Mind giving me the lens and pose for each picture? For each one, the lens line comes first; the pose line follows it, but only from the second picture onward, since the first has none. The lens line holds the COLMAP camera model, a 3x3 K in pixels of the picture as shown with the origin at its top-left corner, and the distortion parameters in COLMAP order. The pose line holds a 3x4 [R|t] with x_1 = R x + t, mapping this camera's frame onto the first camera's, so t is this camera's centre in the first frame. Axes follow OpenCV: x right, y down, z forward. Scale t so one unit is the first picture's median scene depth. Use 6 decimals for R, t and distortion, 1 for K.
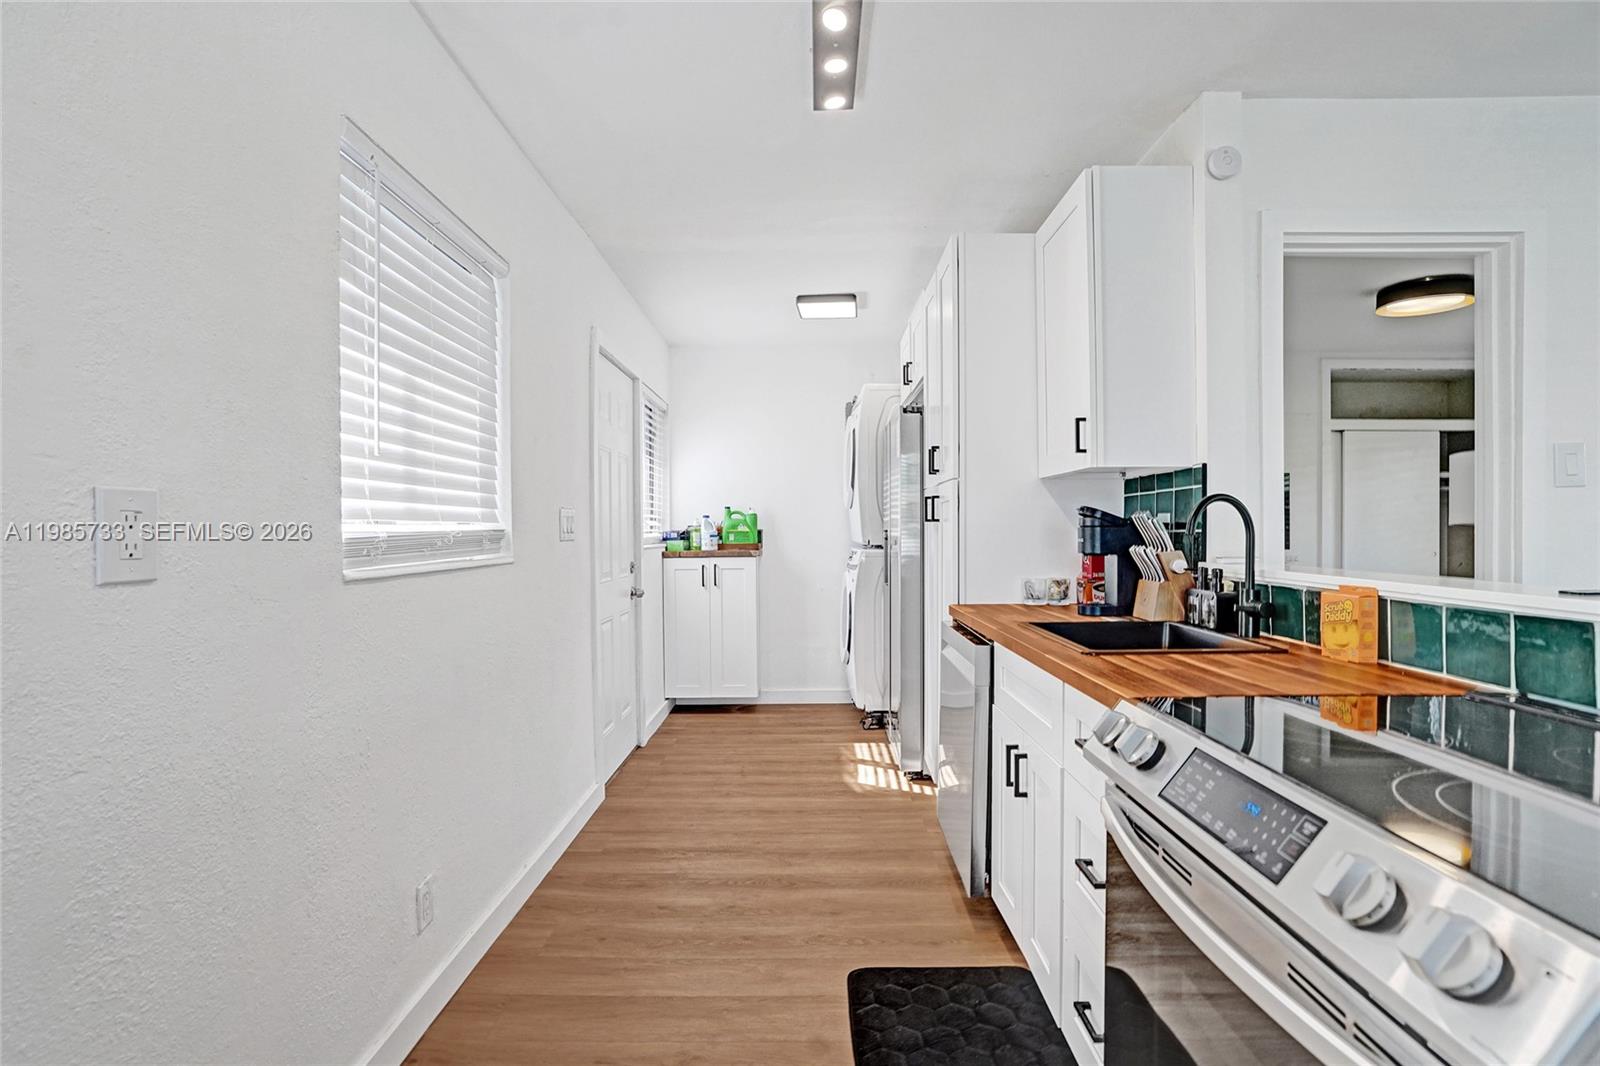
lens RADIAL K [[783.2, 0, 806.0], [0, 783.2, 540.2], [0, 0, 1]] dist [-0.045873, 0.018860]
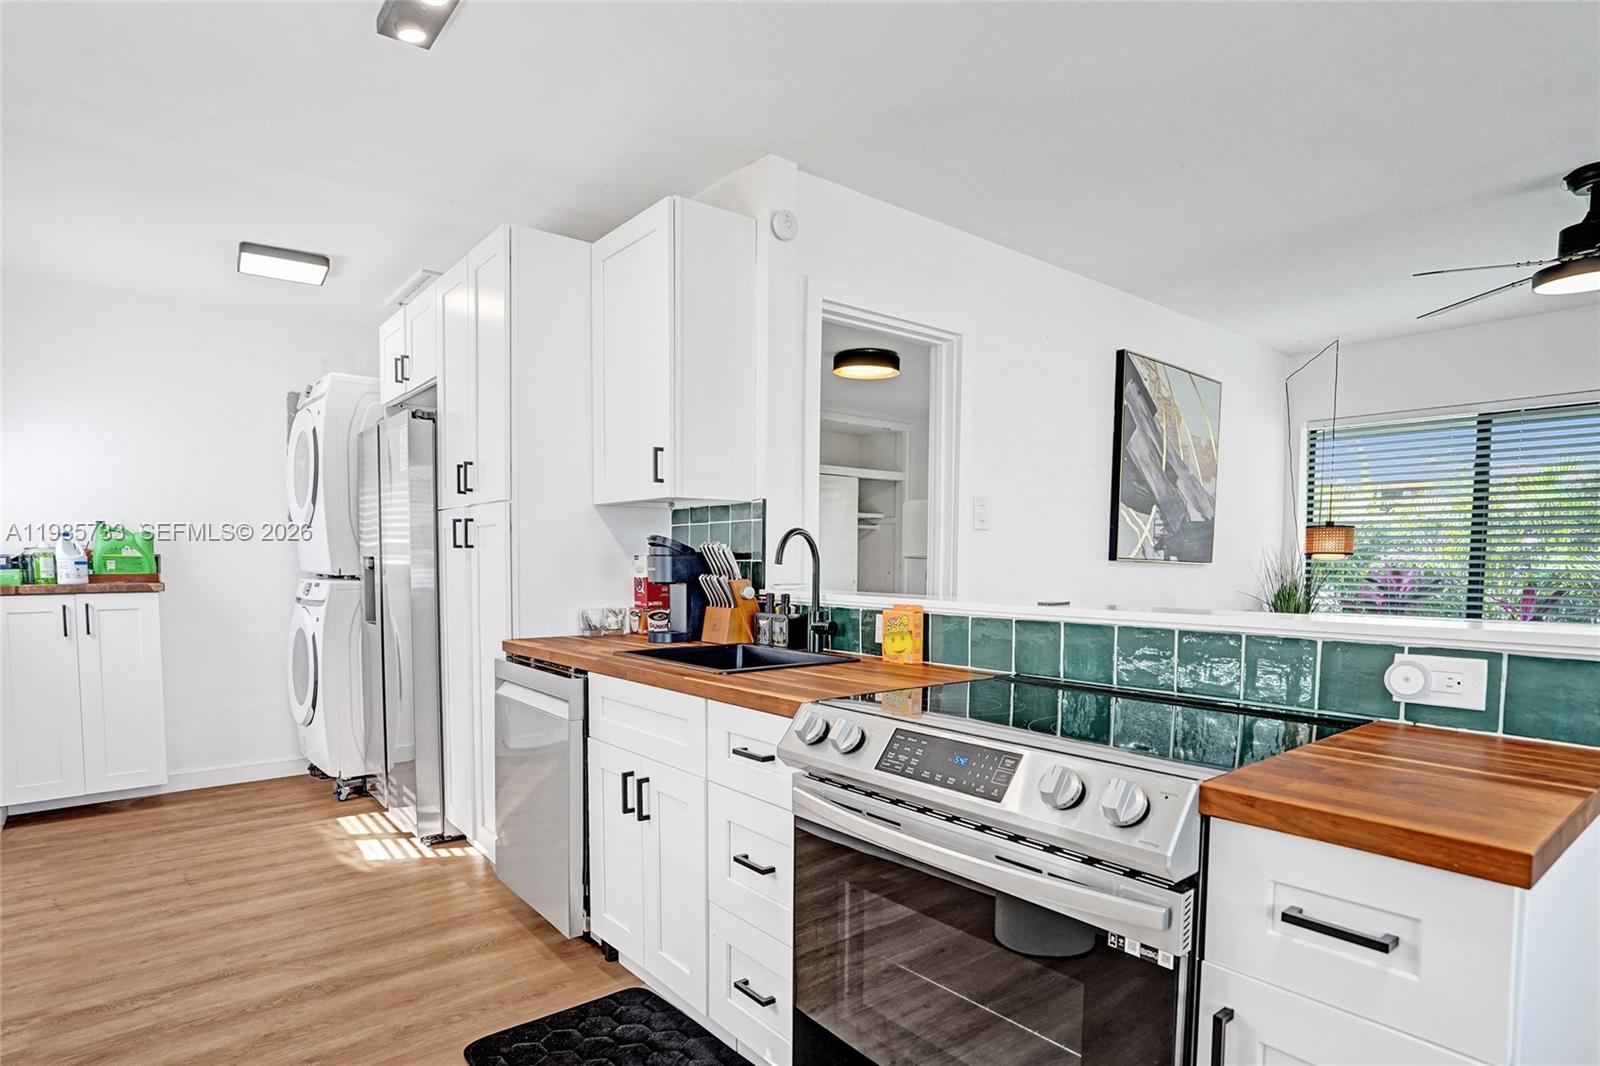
lens RADIAL K [[856.5, 0, 843.0], [0, 856.5, 626.8], [0, 0, 1]] dist [-0.023401, 0.001111]
pose [[0.759820, -0.041493, 0.648808, -0.161932], [-0.001859, 0.997819, 0.065990, 0.000860], [-0.650131, -0.051346, 0.758086, -0.008239]]
